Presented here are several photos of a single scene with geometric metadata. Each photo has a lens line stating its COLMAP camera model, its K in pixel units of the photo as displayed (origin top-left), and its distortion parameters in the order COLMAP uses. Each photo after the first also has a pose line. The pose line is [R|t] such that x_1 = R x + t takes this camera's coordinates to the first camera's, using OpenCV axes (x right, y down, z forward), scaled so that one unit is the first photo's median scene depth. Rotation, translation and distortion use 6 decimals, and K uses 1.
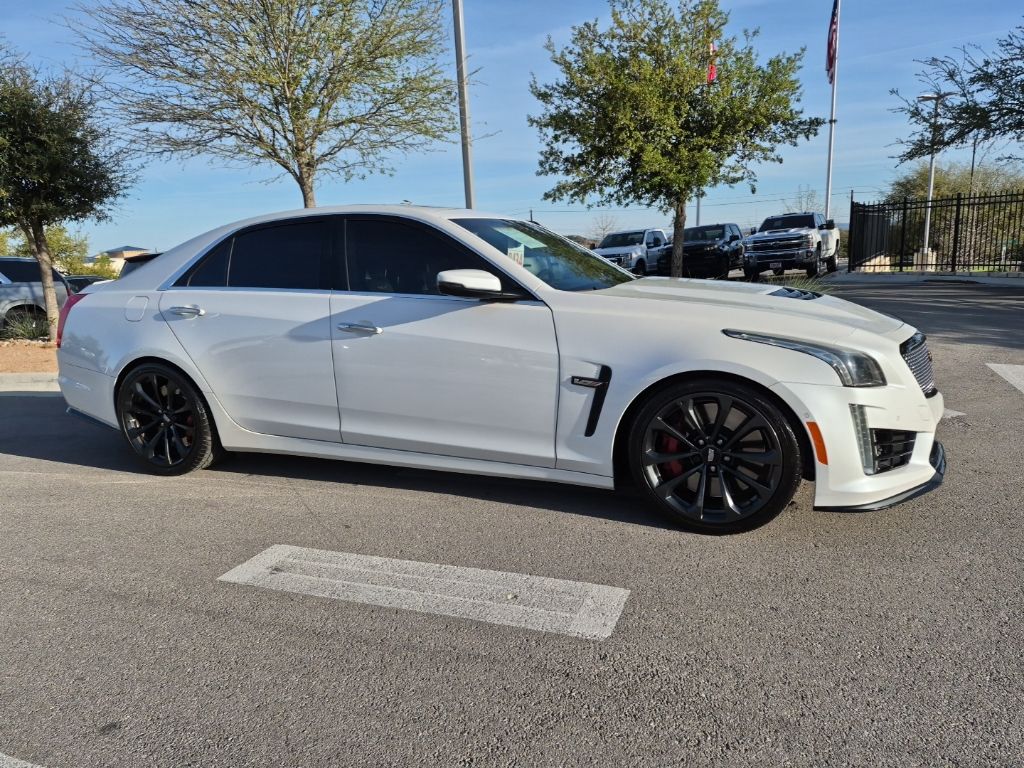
lens RADIAL K [[719.3, 0, 508.0], [0, 719.3, 378.7], [0, 0, 1]] dist [0.079998, -0.071496]
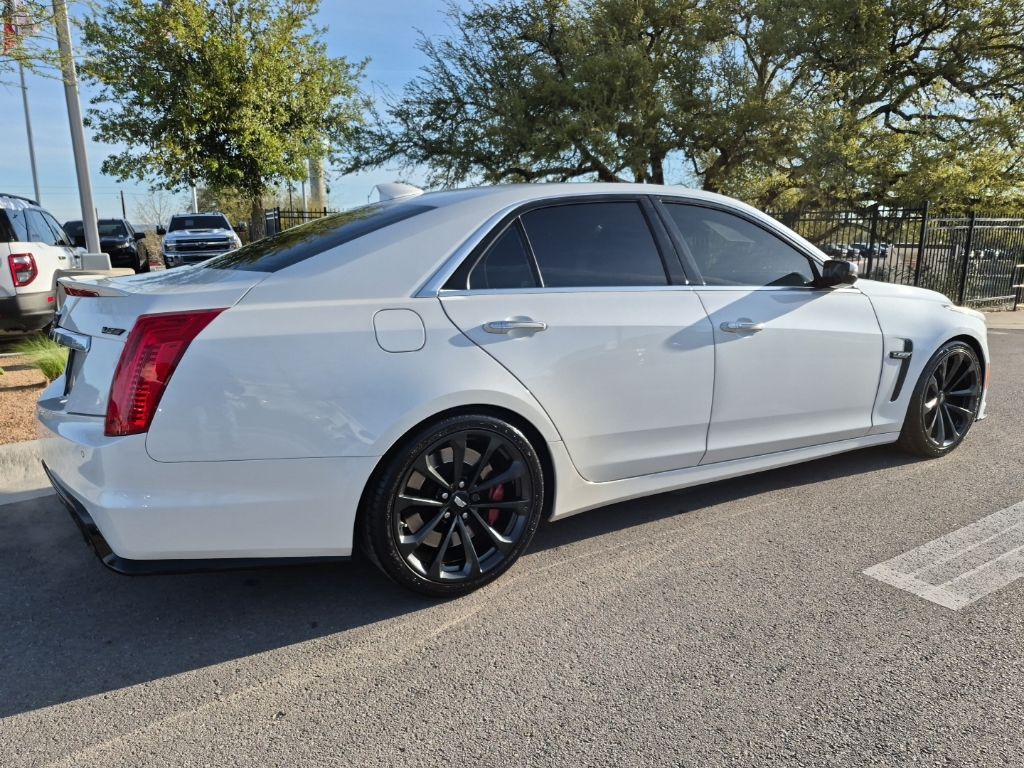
lens RADIAL K [[720.6, 0, 512.0], [0, 720.6, 384.0], [0, 0, 1]] dist [0.076689, -0.068131]
pose [[0.579476, -0.127568, 0.804944, -0.966040], [0.125997, 0.989822, 0.066162, -0.084298], [-0.805191, 0.063081, 0.589651, 0.624870]]
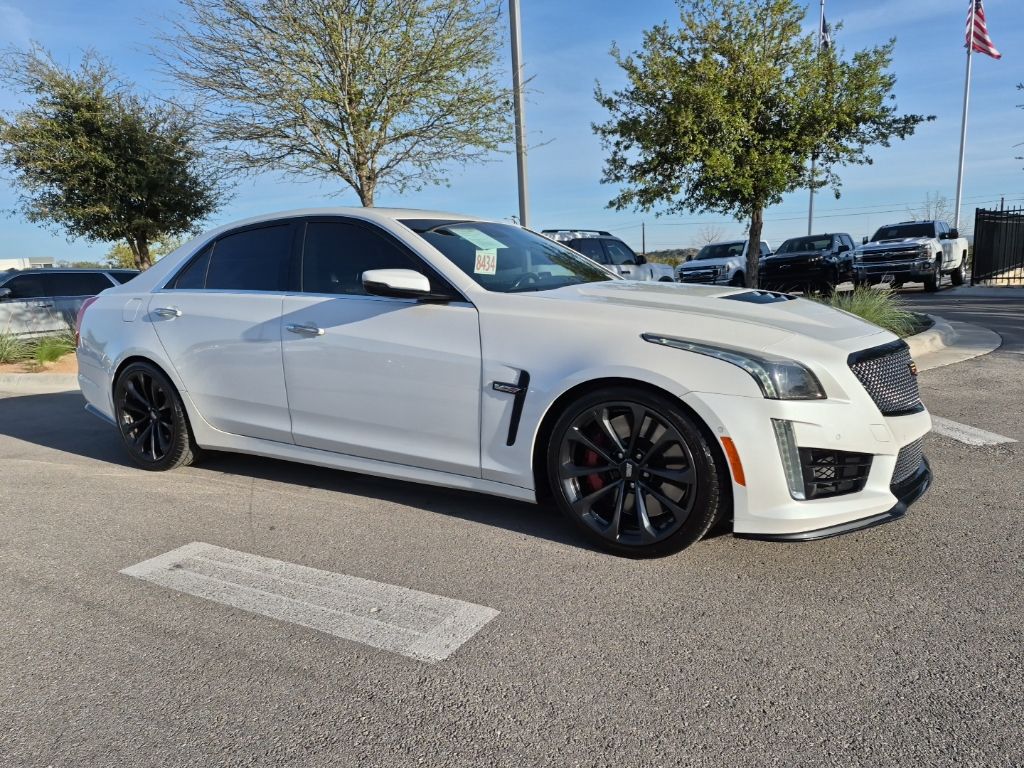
lens RADIAL K [[719.3, 0, 508.0], [0, 719.3, 378.7], [0, 0, 1]] dist [0.079998, -0.071496]
pose [[0.987394, 0.023153, -0.156581, 0.201337], [-0.026214, 0.999503, -0.017511, 0.007236], [0.156098, 0.021394, 0.987510, 0.053262]]
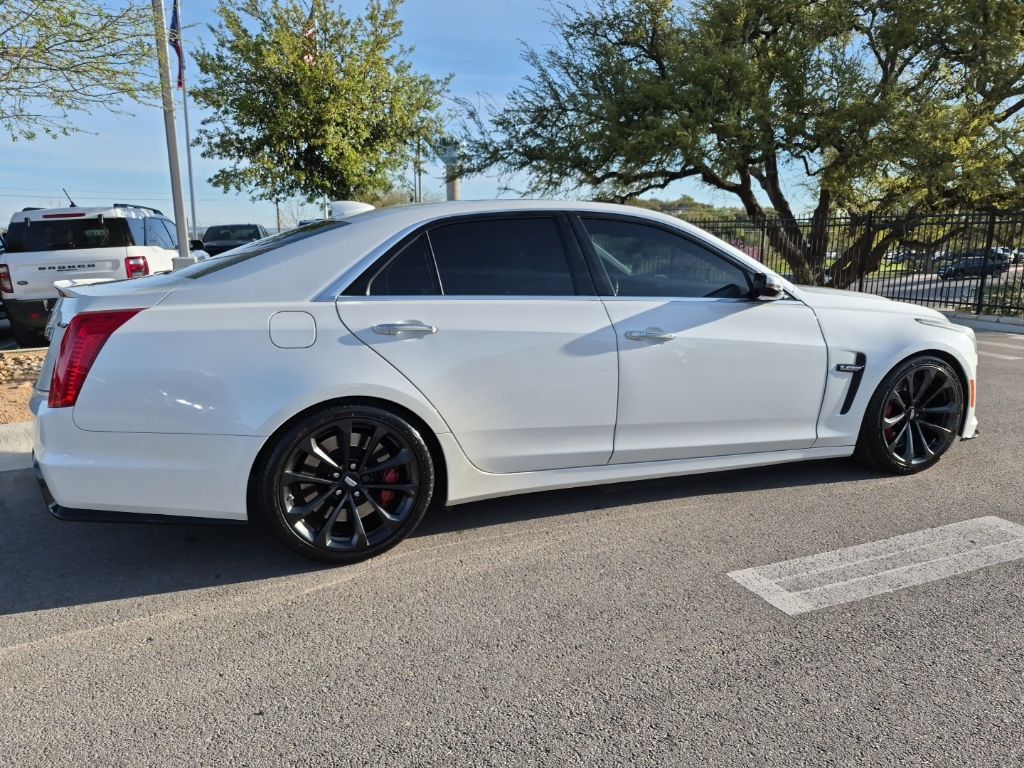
lens RADIAL K [[719.3, 0, 508.0], [0, 719.3, 378.7], [0, 0, 1]] dist [0.079998, -0.071496]
pose [[0.718500, -0.095370, 0.688958, -0.870293], [0.096890, 0.994621, 0.036638, -0.059044], [-0.688746, 0.040429, 0.723875, 0.402603]]
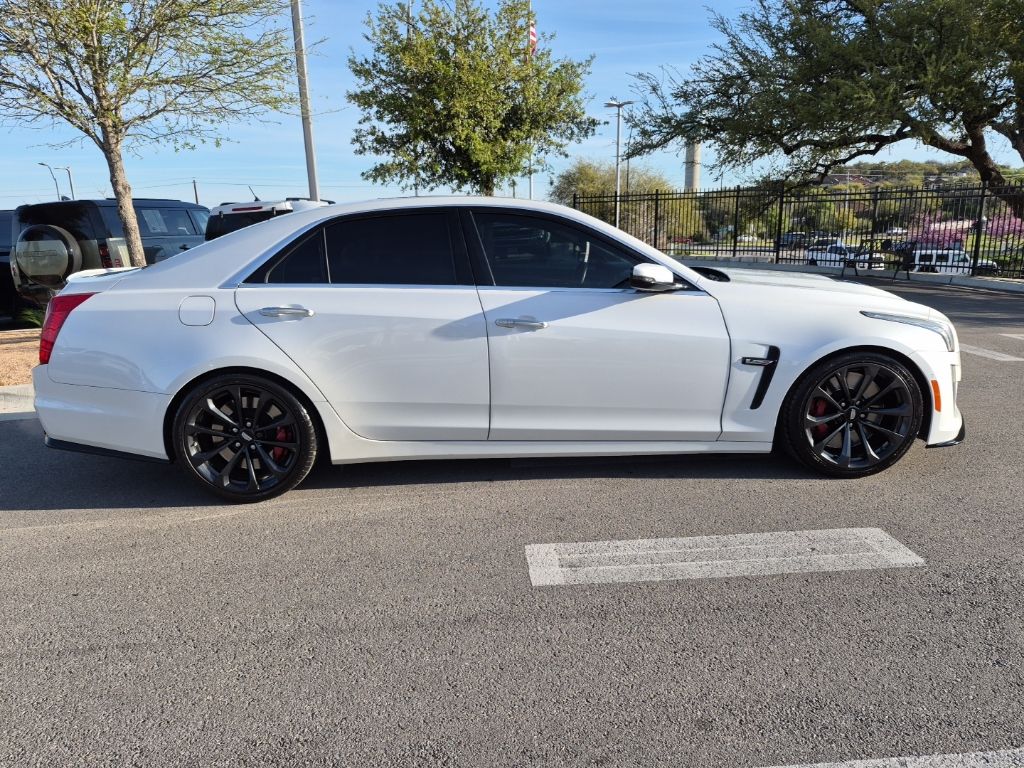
lens RADIAL K [[719.3, 0, 508.0], [0, 719.3, 378.7], [0, 0, 1]] dist [0.079998, -0.071496]
pose [[0.902247, -0.074792, 0.424684, -0.574239], [0.062912, 0.997137, 0.041949, -0.032226], [-0.426605, -0.011130, 0.904369, 0.097761]]
